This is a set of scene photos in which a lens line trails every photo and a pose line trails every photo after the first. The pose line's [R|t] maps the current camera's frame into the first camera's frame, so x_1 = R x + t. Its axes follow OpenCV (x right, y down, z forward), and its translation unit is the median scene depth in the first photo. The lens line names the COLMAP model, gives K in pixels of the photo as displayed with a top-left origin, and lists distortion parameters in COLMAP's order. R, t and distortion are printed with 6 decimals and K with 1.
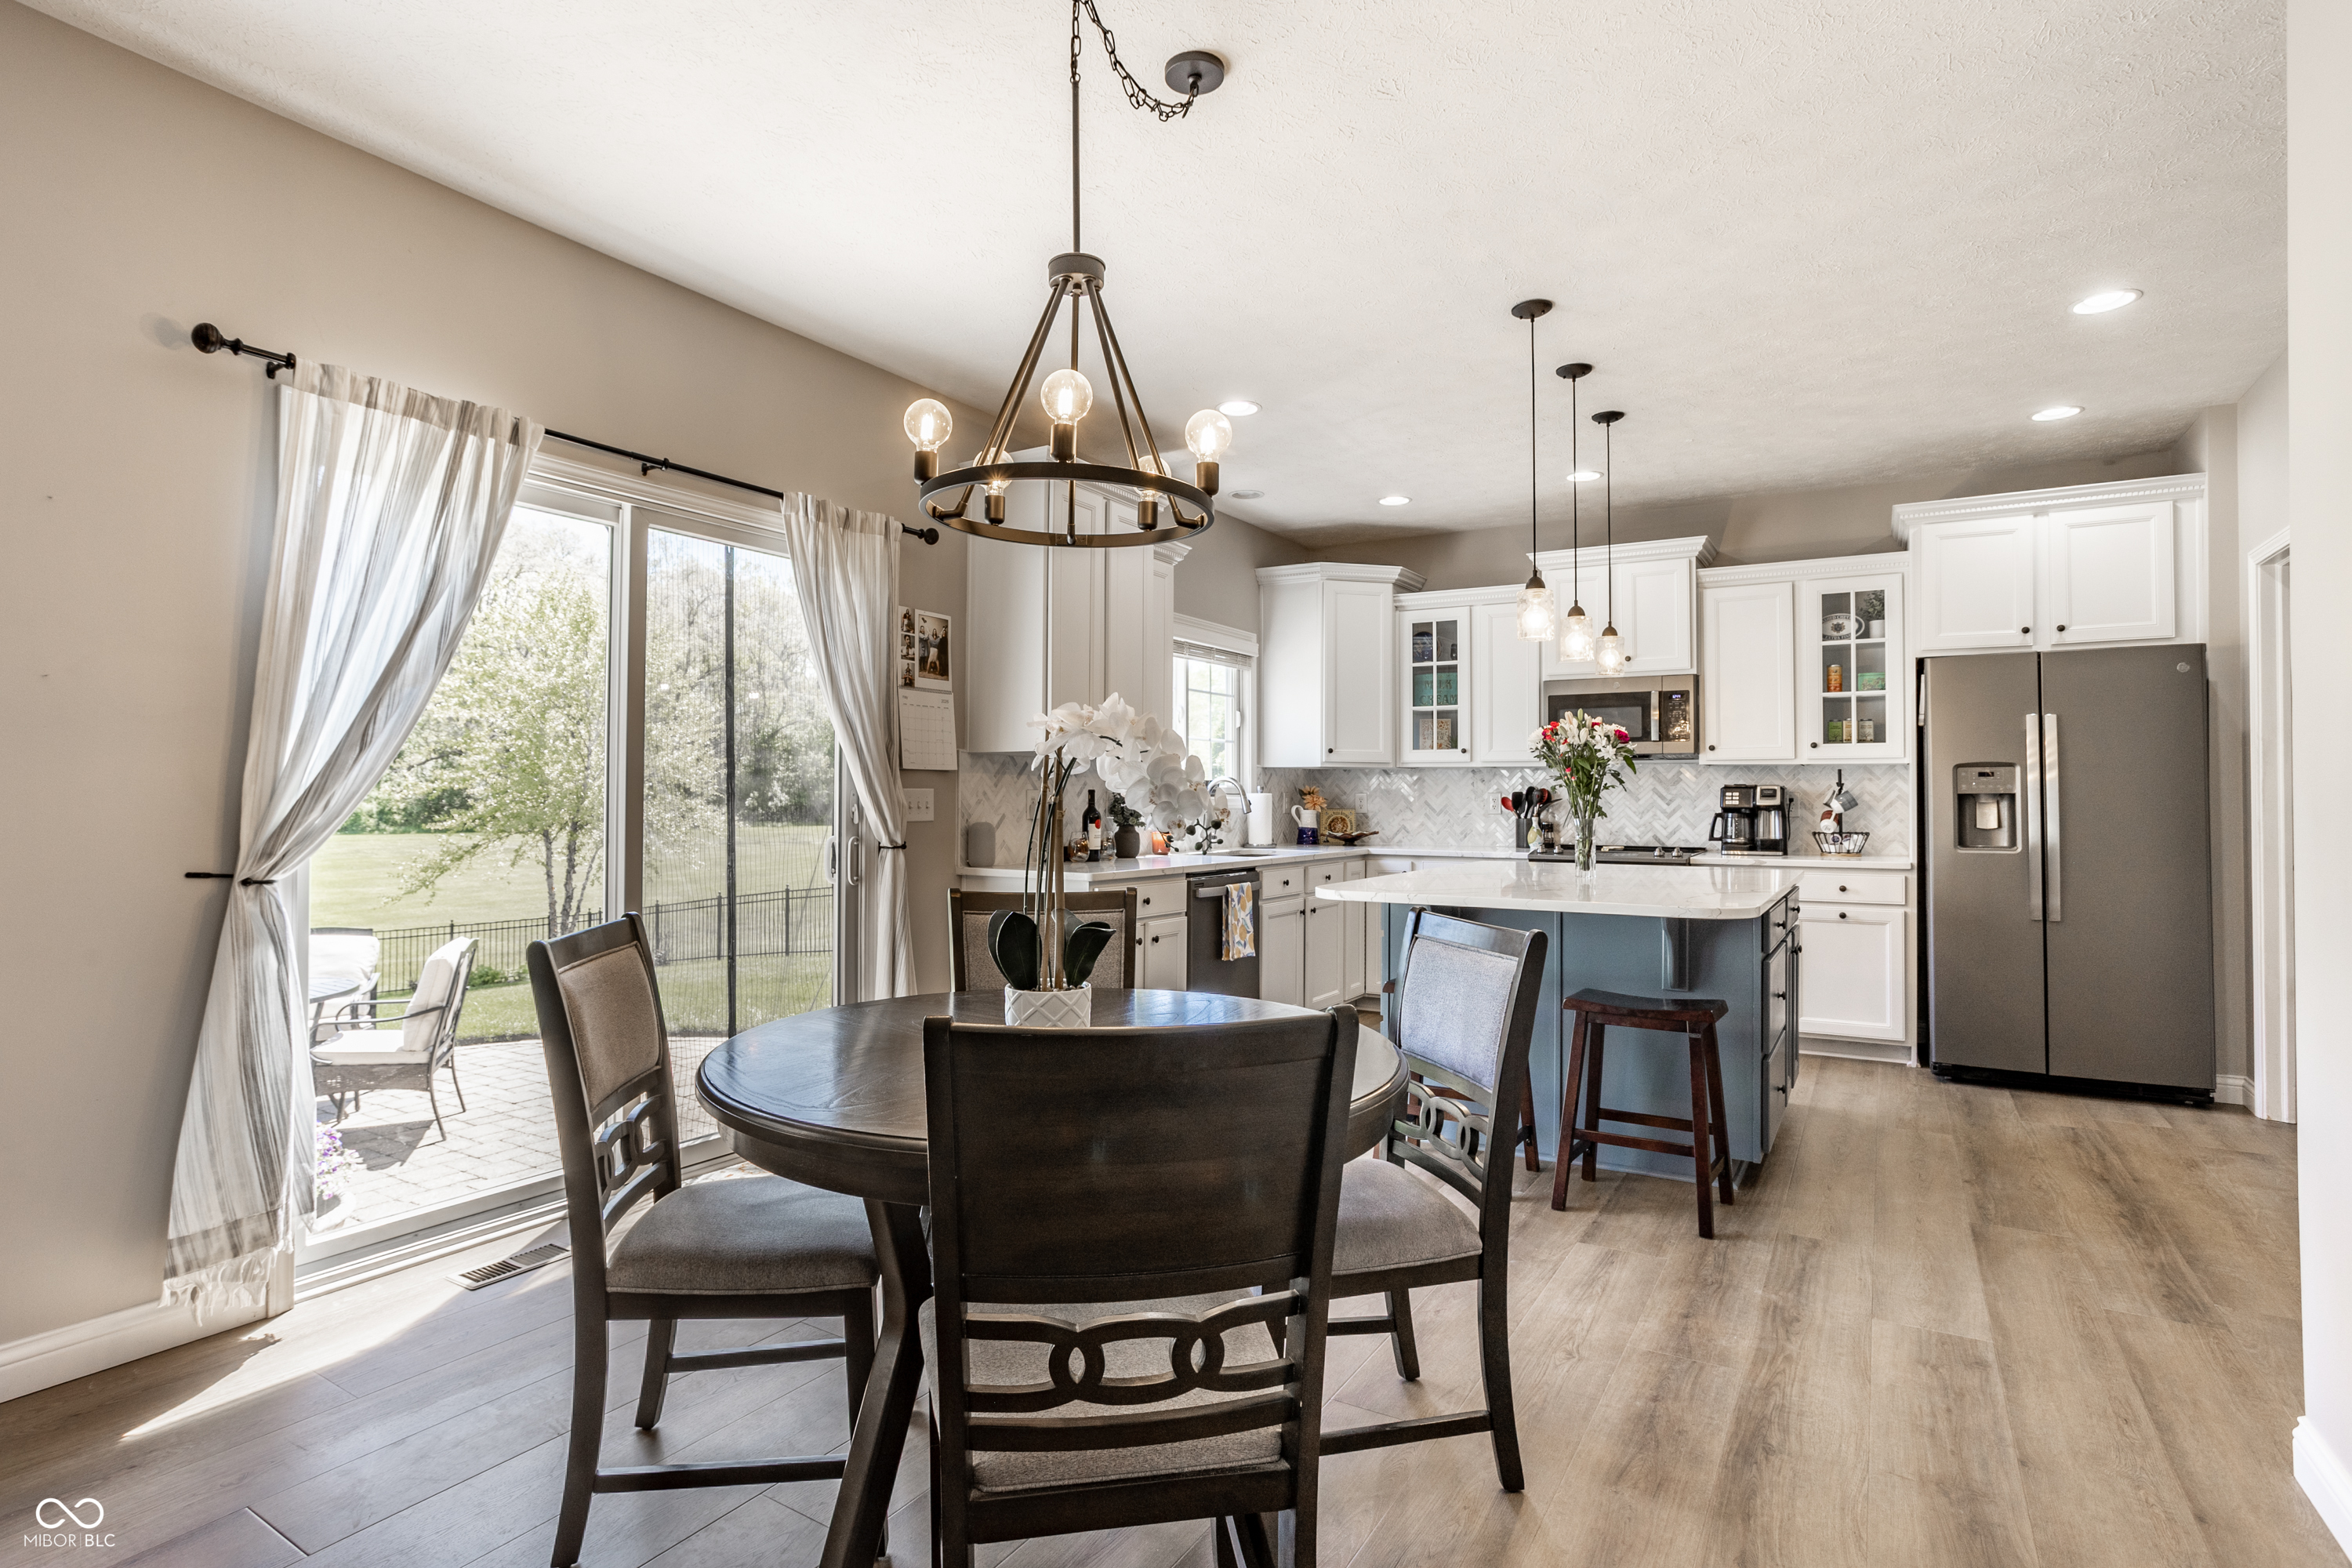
lens RADIAL K [[1146.7, 0, 1213.9], [0, 1146.7, 791.9], [0, 0, 1]] dist [-0.028367, 0.007568]
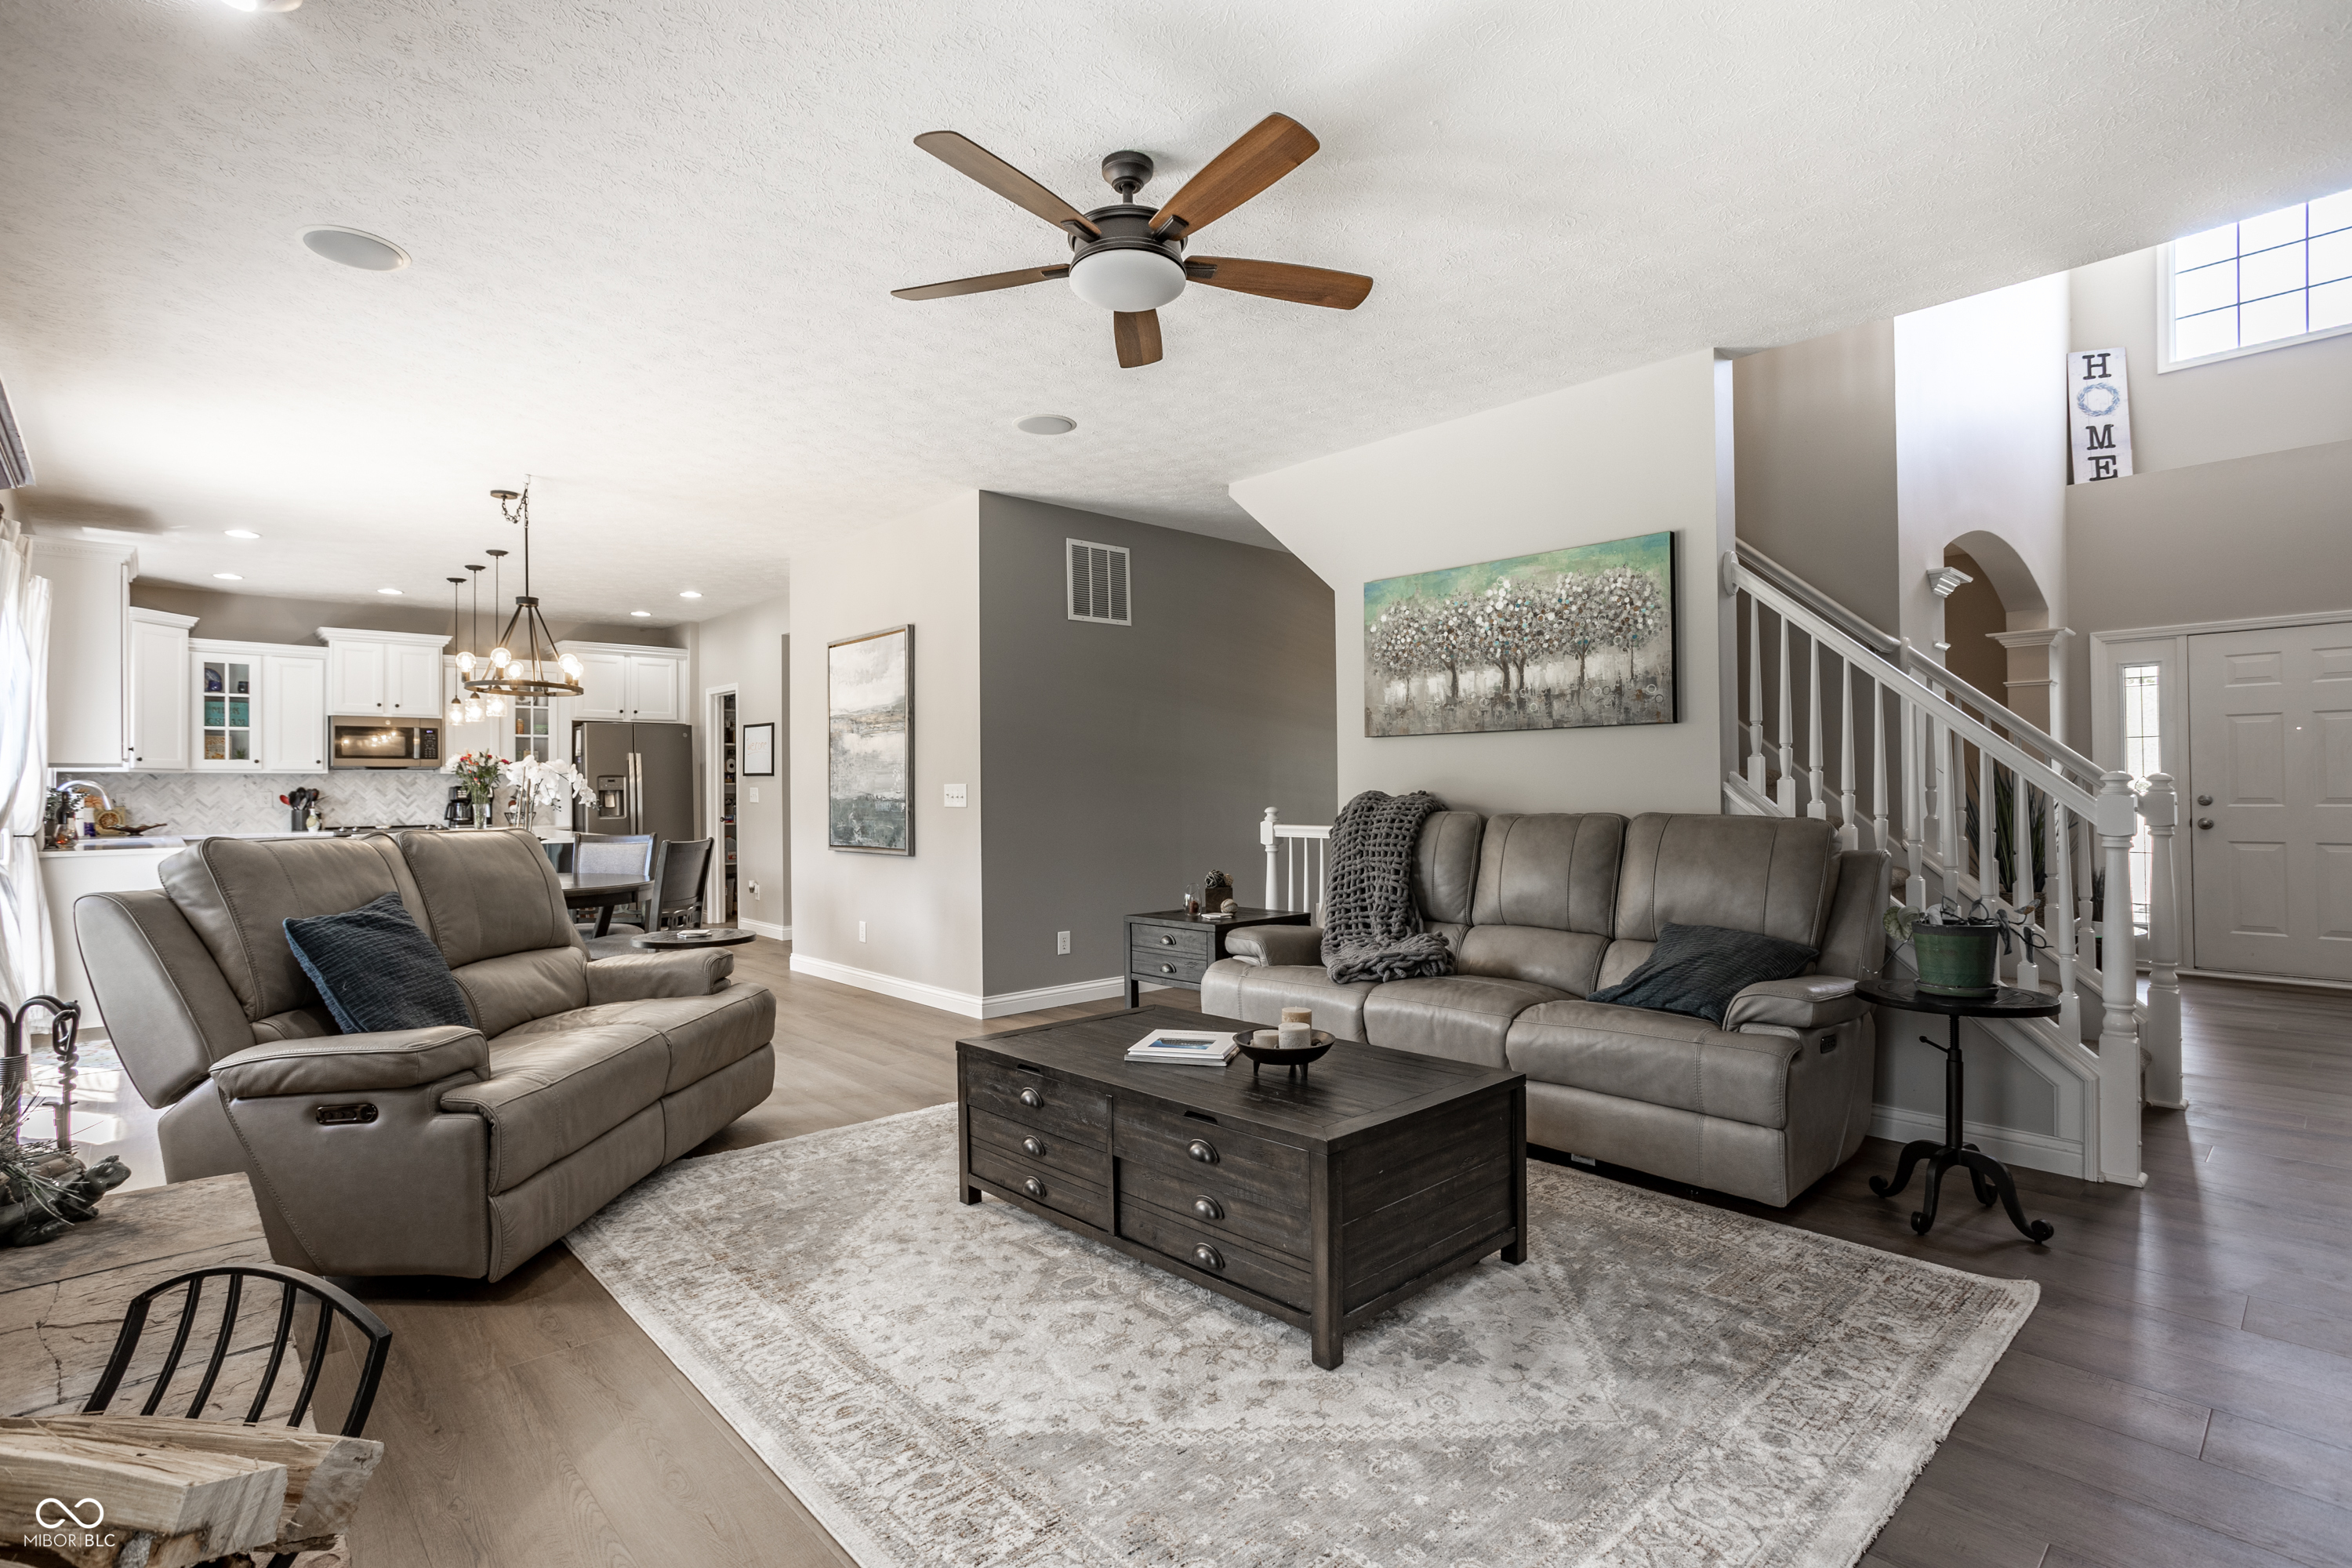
lens RADIAL K [[1139.1, 0, 1163.6], [0, 1139.1, 784.8], [0, 0, 1]] dist [-0.020431, 0.010224]
pose [[0.300642, 0.000299, 0.953737, -0.840411], [0.004060, 0.999990, -0.001593, -0.001236], [-0.953729, 0.004351, 0.300638, -0.495553]]
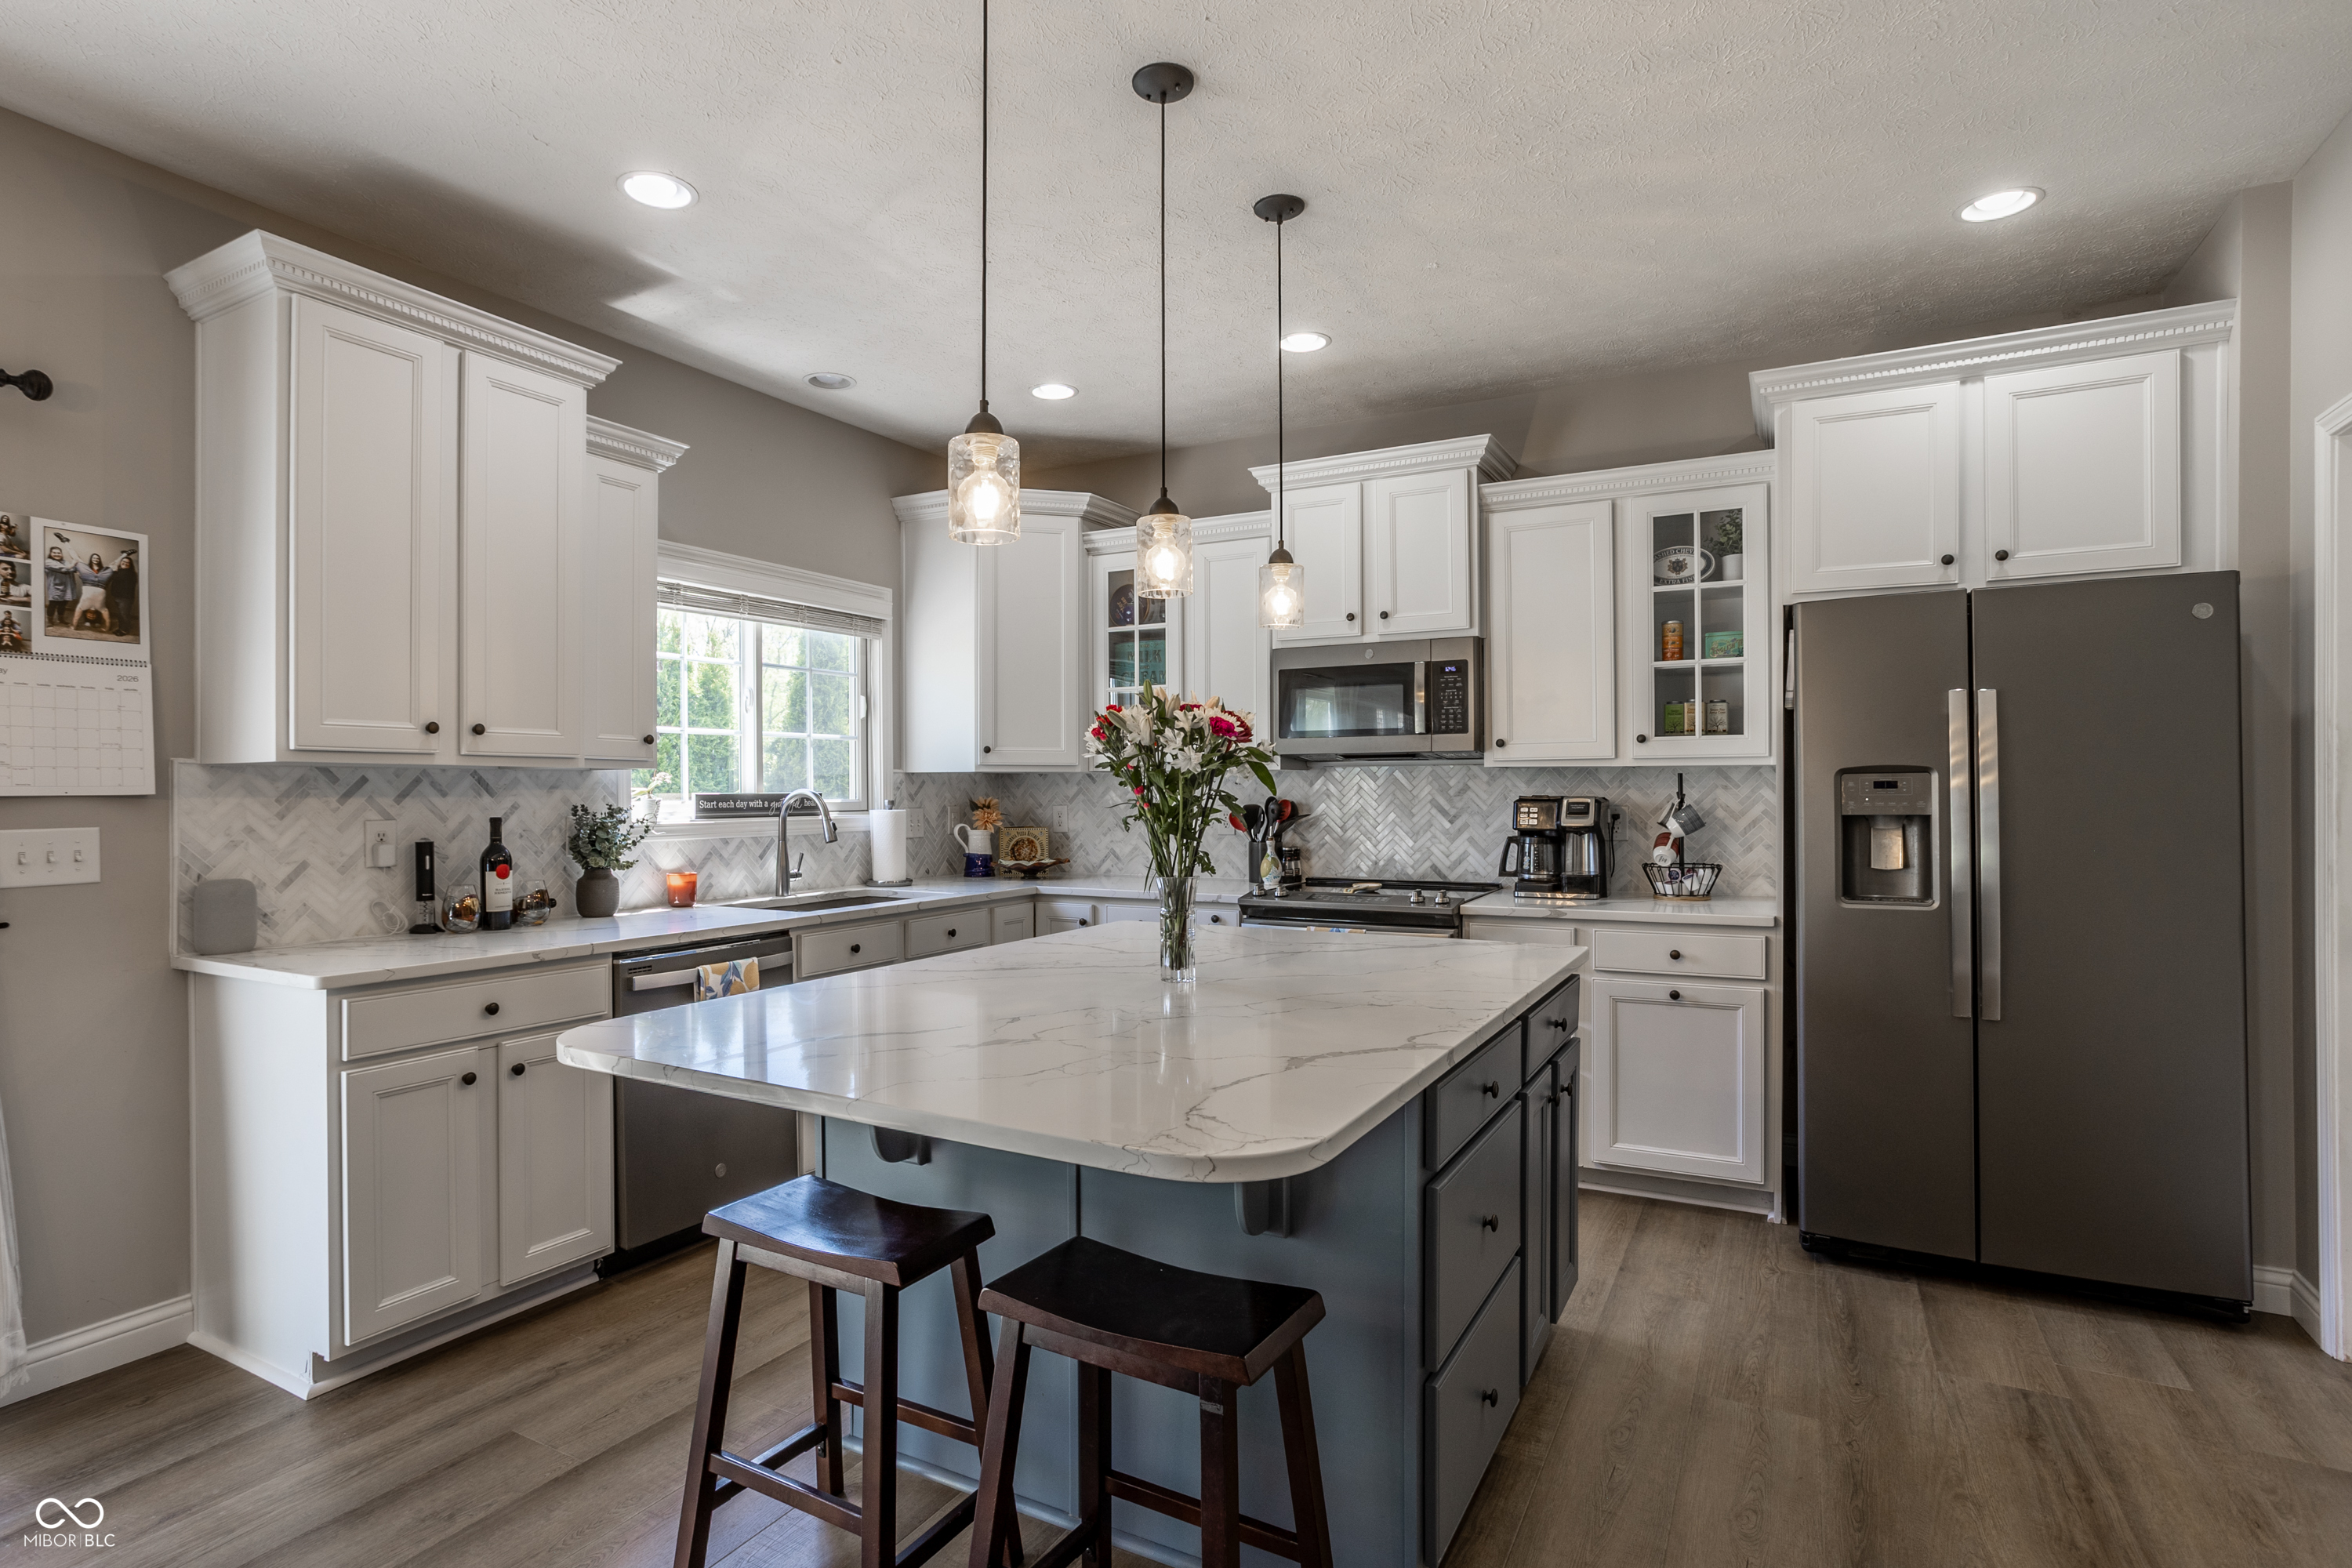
lens RADIAL K [[1139.1, 0, 1191.6], [0, 1139.1, 793.9], [0, 0, 1]] dist [-0.020431, 0.010224]
pose [[0.999672, -0.007706, 0.024408, 0.238501], [0.007413, 0.999900, 0.012073, -0.017954], [-0.024498, -0.011888, 0.999629, 0.322637]]
